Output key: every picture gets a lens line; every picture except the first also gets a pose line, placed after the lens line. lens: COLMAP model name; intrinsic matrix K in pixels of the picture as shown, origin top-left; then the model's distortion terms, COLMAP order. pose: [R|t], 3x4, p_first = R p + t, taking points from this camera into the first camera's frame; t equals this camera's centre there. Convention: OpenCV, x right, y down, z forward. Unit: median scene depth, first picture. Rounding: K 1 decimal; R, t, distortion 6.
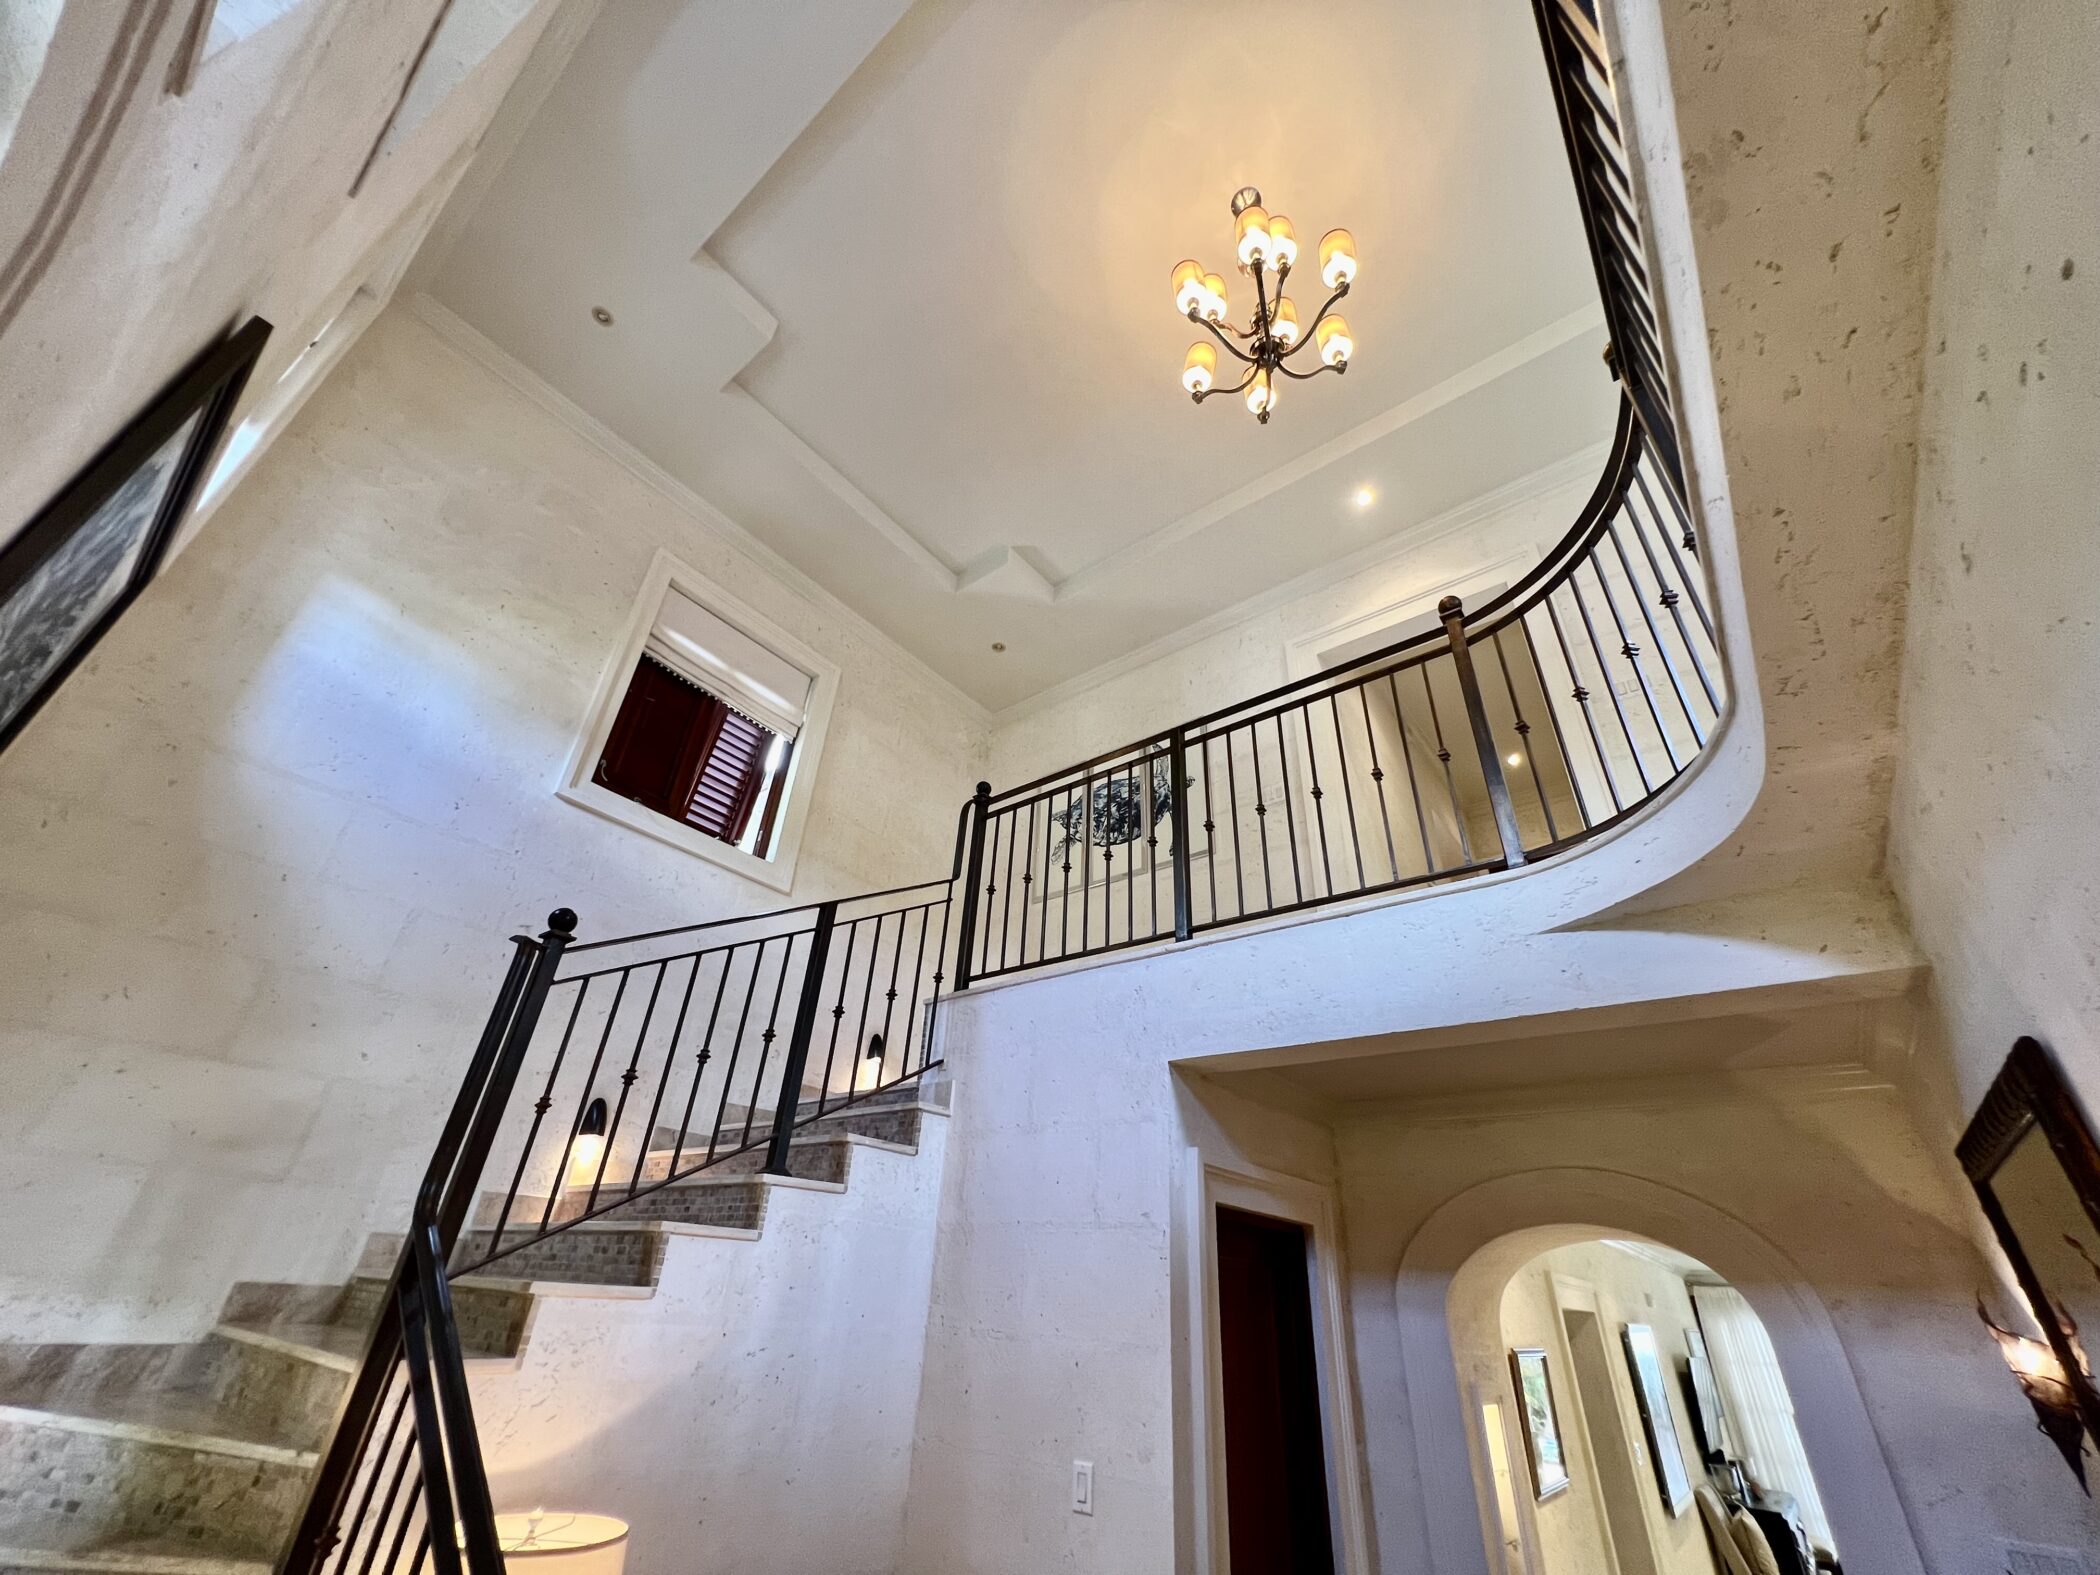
lens RADIAL K [[842.1, 0, 1055.7], [0, 842.1, 790.5], [0, 0, 1]] dist [-0.003774, 0.001382]
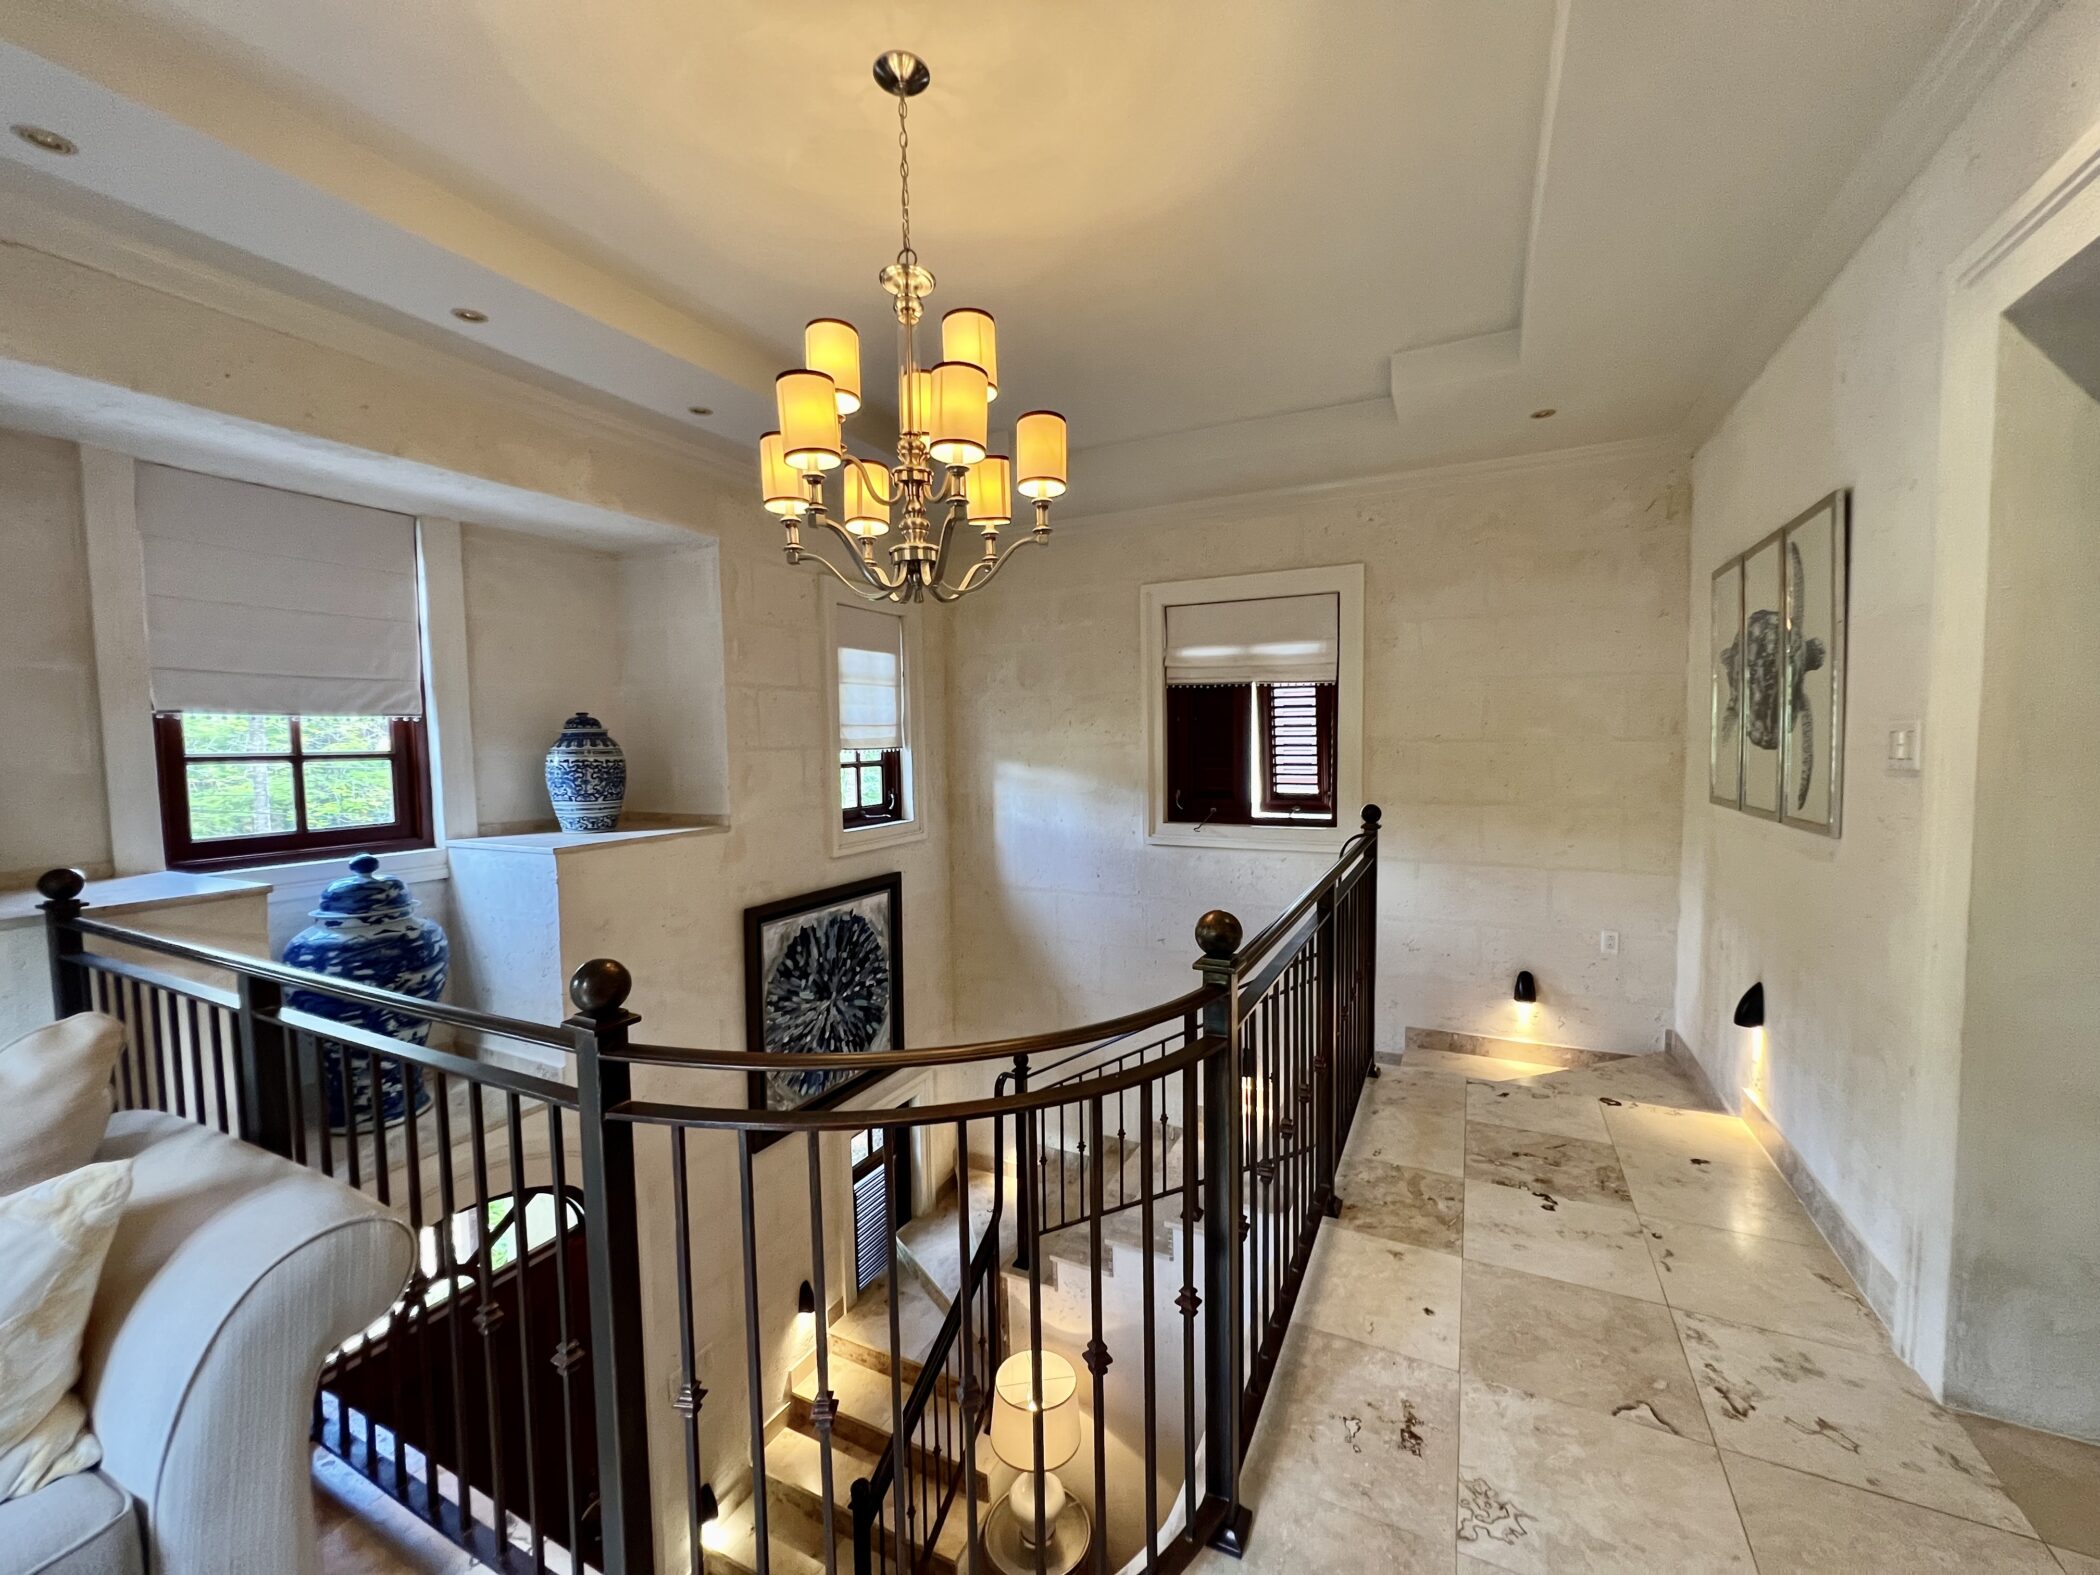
lens RADIAL K [[842.1, 0, 1051.4], [0, 842.1, 784.9], [0, 0, 1]] dist [-0.003774, 0.001382]
pose [[0.194763, 0.003483, -0.980844, 0.677755], [0.528403, 0.842107, 0.107913, -0.287505], [0.826352, -0.539299, 0.162171, 0.665489]]
